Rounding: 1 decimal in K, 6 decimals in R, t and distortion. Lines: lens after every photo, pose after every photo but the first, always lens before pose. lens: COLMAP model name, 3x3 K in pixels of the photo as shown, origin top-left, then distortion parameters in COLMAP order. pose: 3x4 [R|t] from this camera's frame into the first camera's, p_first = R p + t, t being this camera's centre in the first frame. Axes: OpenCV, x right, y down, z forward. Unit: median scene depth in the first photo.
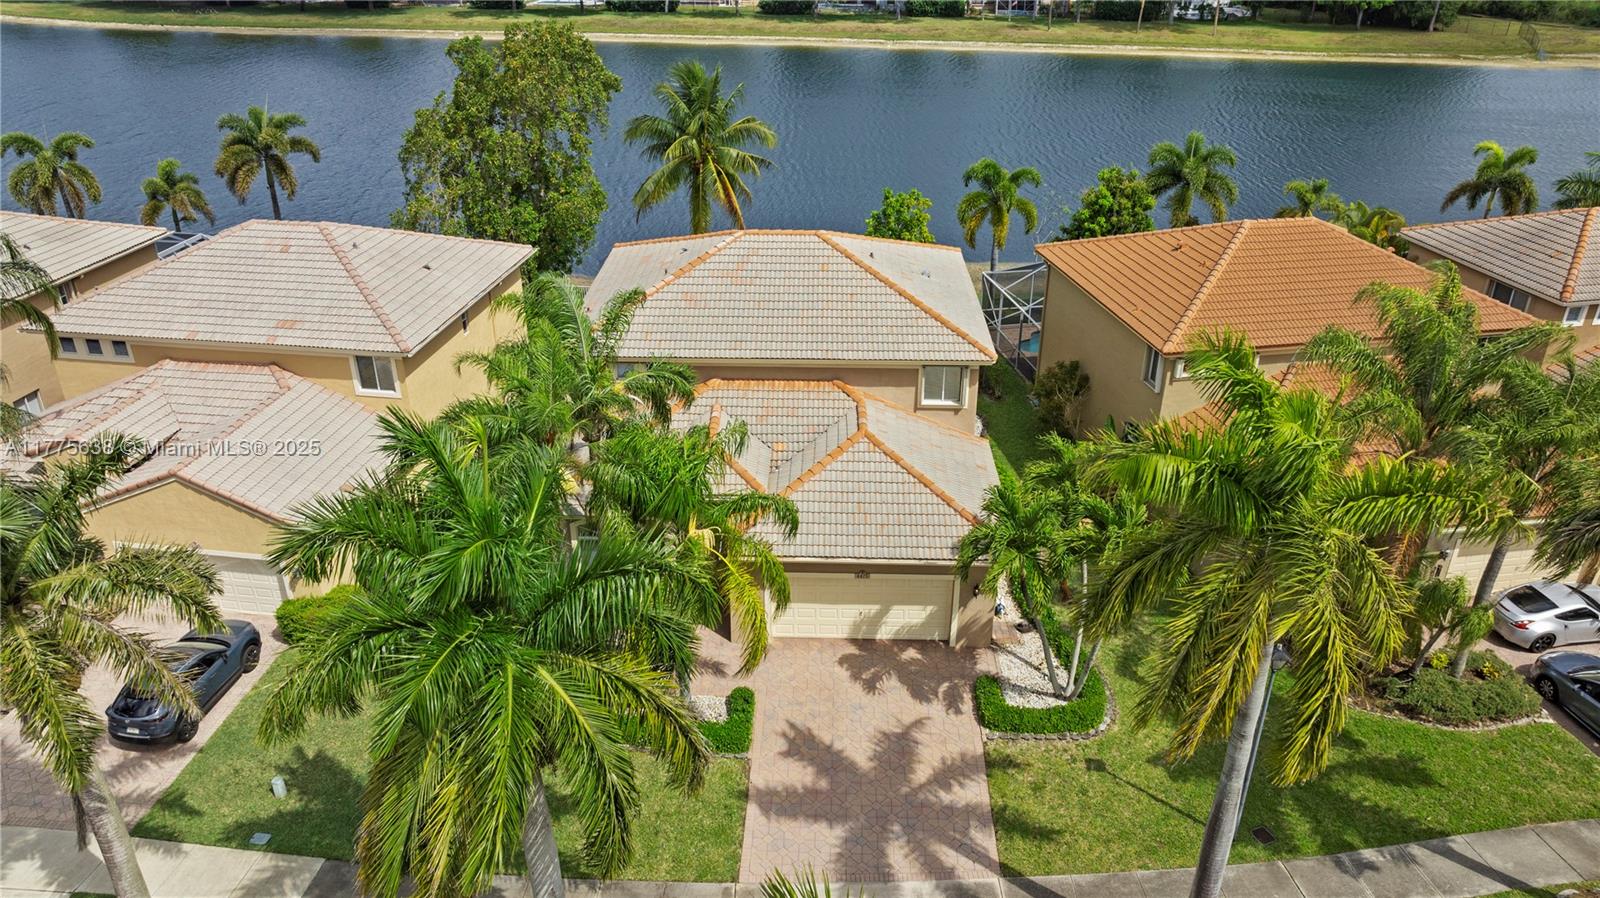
lens RADIAL K [[1196.0, 0, 800.0], [0, 1196.0, 449.0], [0, 0, 1]] dist [-0.091419, 0.107496]
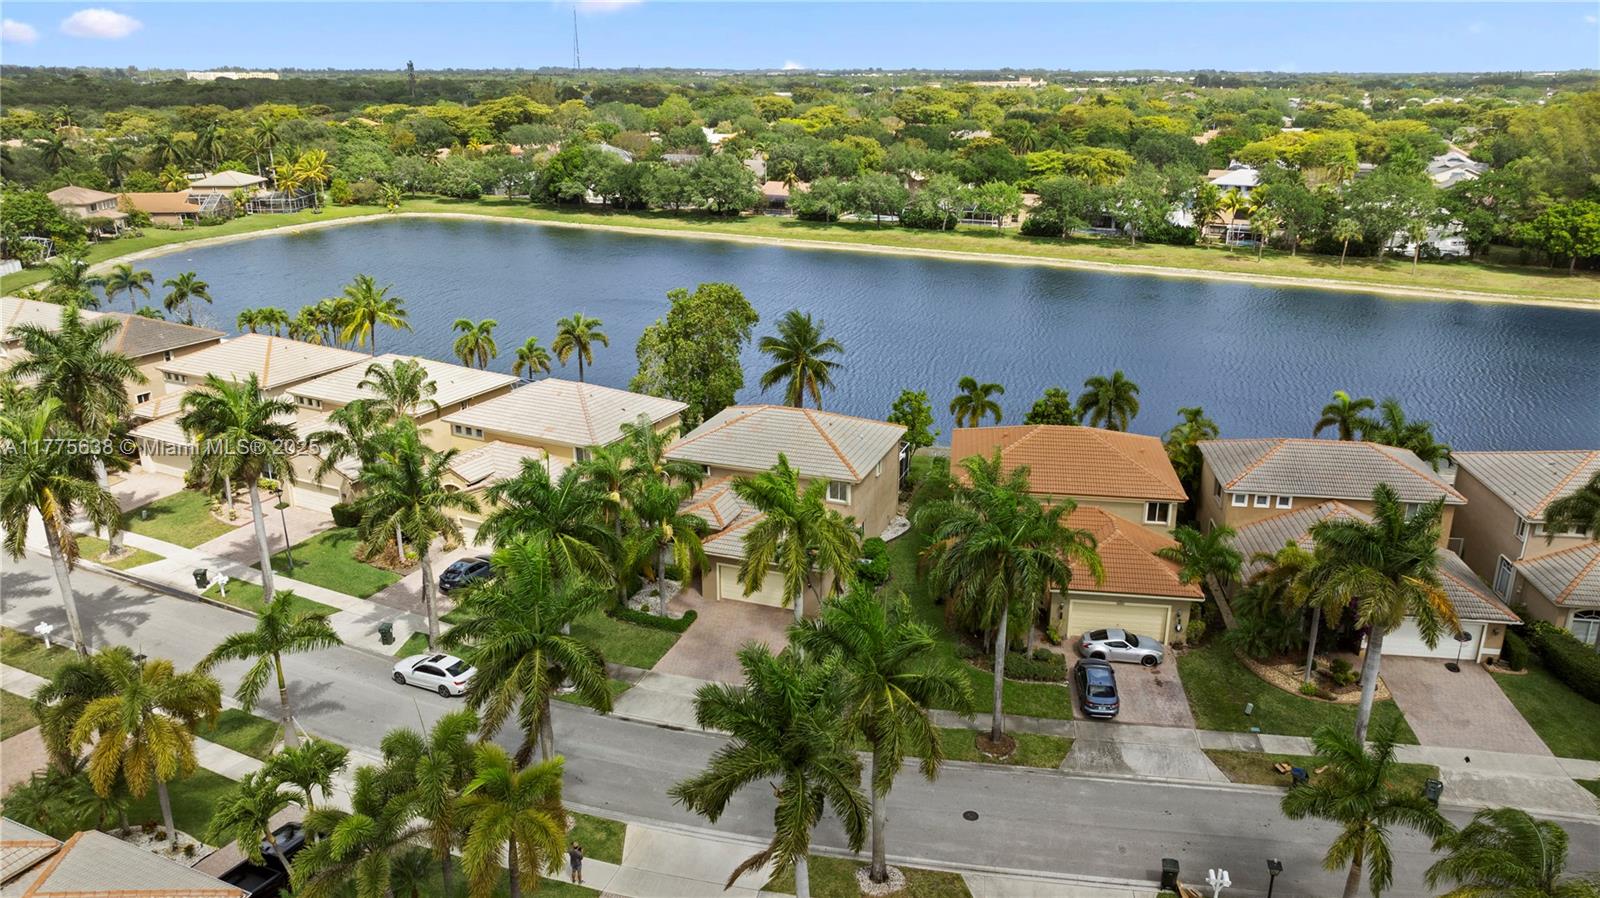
lens RADIAL K [[1196.0, 0, 800.0], [0, 1196.0, 449.0], [0, 0, 1]] dist [-0.091419, 0.107496]
pose [[0.946599, 0.100544, -0.306335, 0.437418], [-0.141113, 0.983494, -0.113251, 0.072133], [0.289892, 0.150431, 0.945163, -0.596999]]
